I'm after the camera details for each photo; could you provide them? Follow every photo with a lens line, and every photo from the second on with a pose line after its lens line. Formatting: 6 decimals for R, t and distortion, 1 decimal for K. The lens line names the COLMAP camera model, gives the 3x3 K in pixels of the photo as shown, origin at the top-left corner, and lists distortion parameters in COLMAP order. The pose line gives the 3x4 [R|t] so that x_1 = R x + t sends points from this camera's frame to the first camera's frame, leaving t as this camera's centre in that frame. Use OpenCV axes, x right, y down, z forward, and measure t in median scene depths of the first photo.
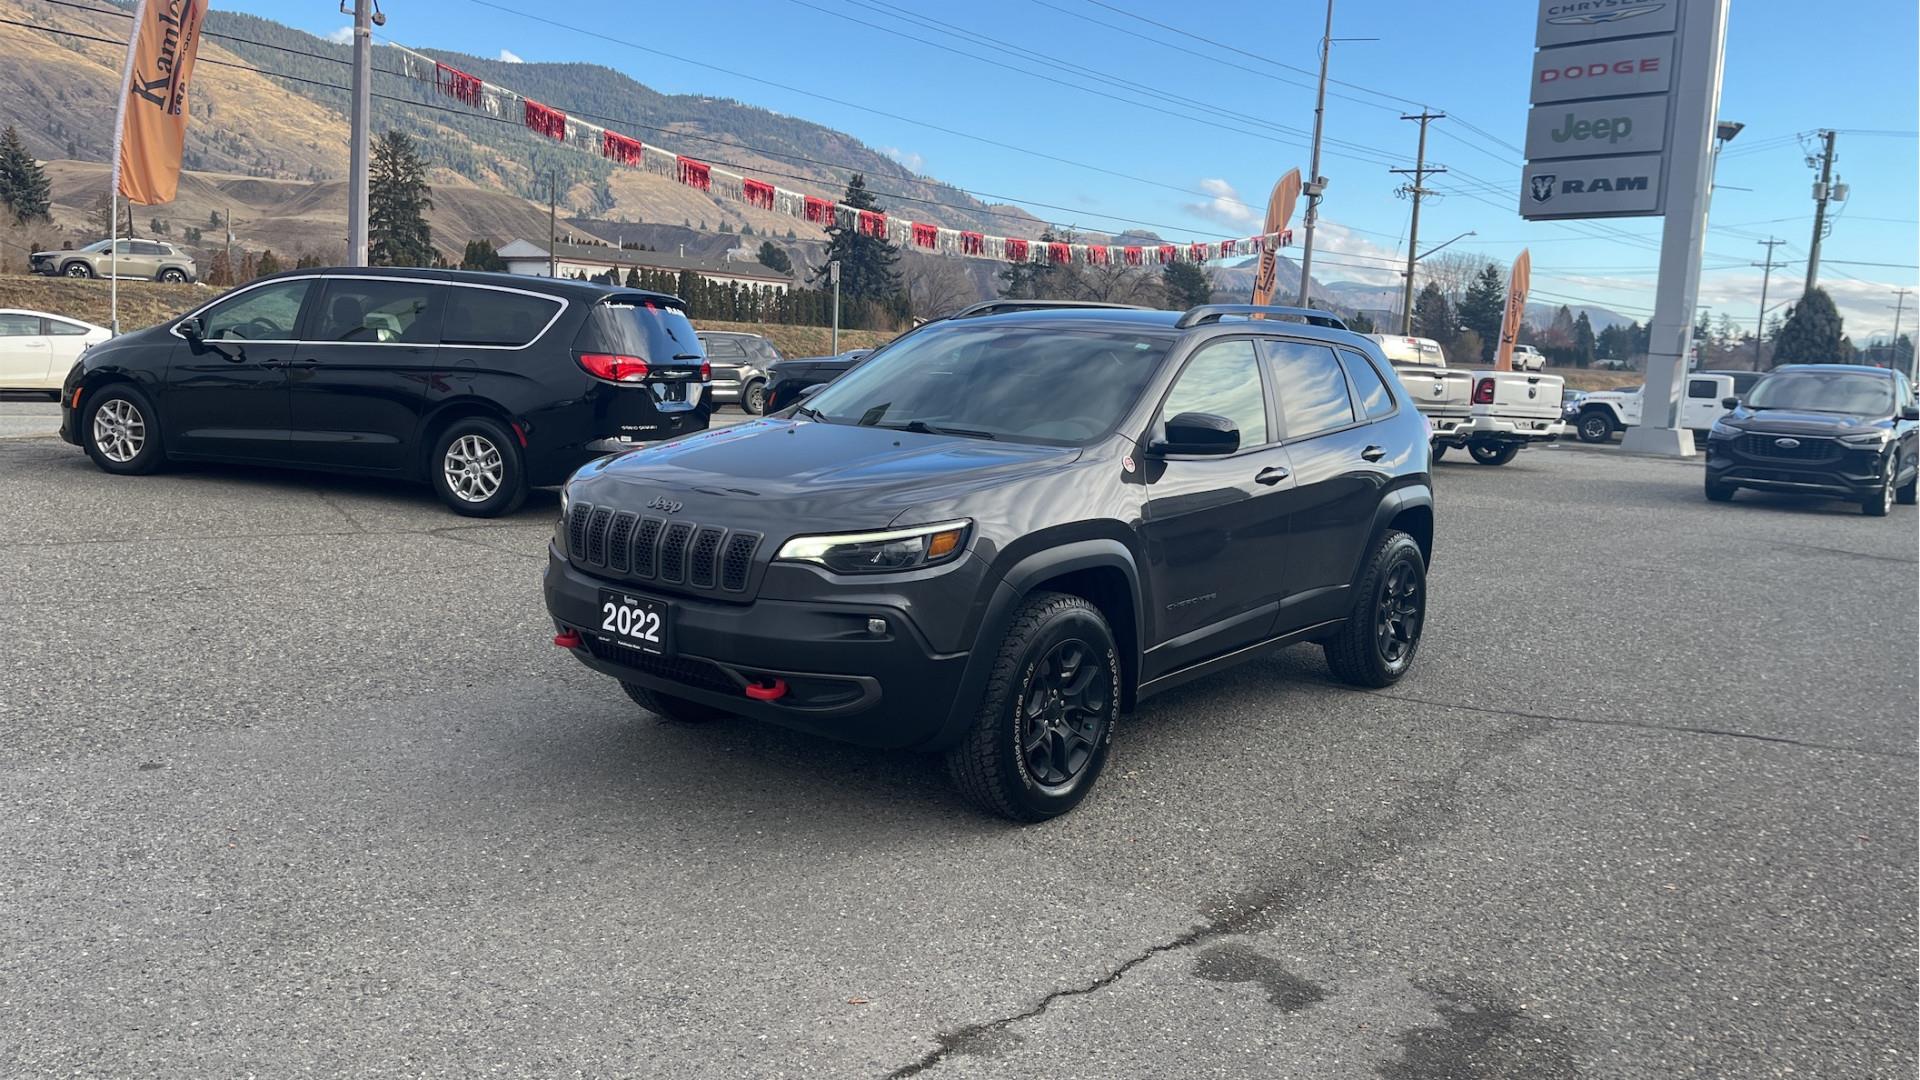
lens RADIAL K [[1444.3, 0, 967.7], [0, 1444.3, 549.3], [0, 0, 1]] dist [0.076142, -0.109175]
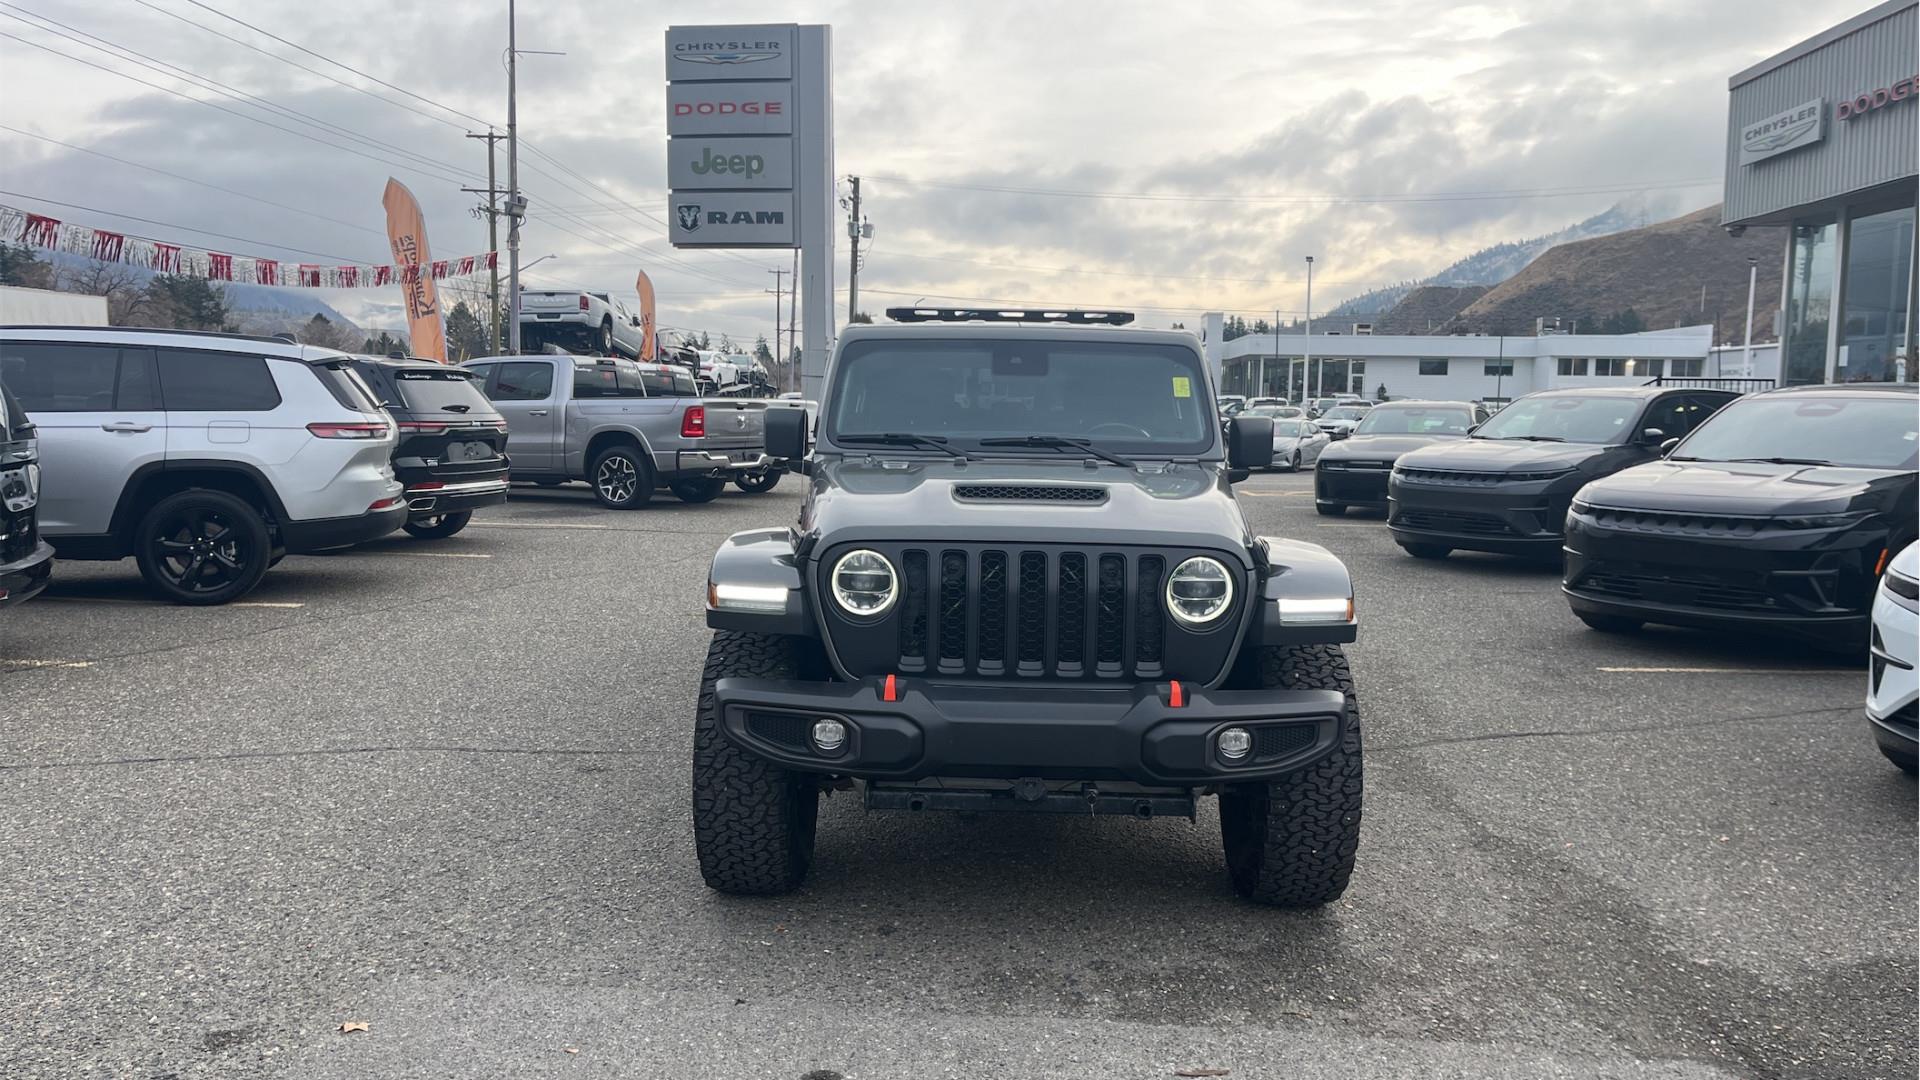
lens RADIAL K [[1446.2, 0, 961.6], [0, 1446.2, 546.5], [0, 0, 1]] dist [0.077599, -0.111645]
pose [[0.800614, -0.096000, 0.591440, -0.085552], [0.104970, 0.994288, 0.019294, -0.015203], [-0.589914, 0.046637, 0.806118, 0.065405]]
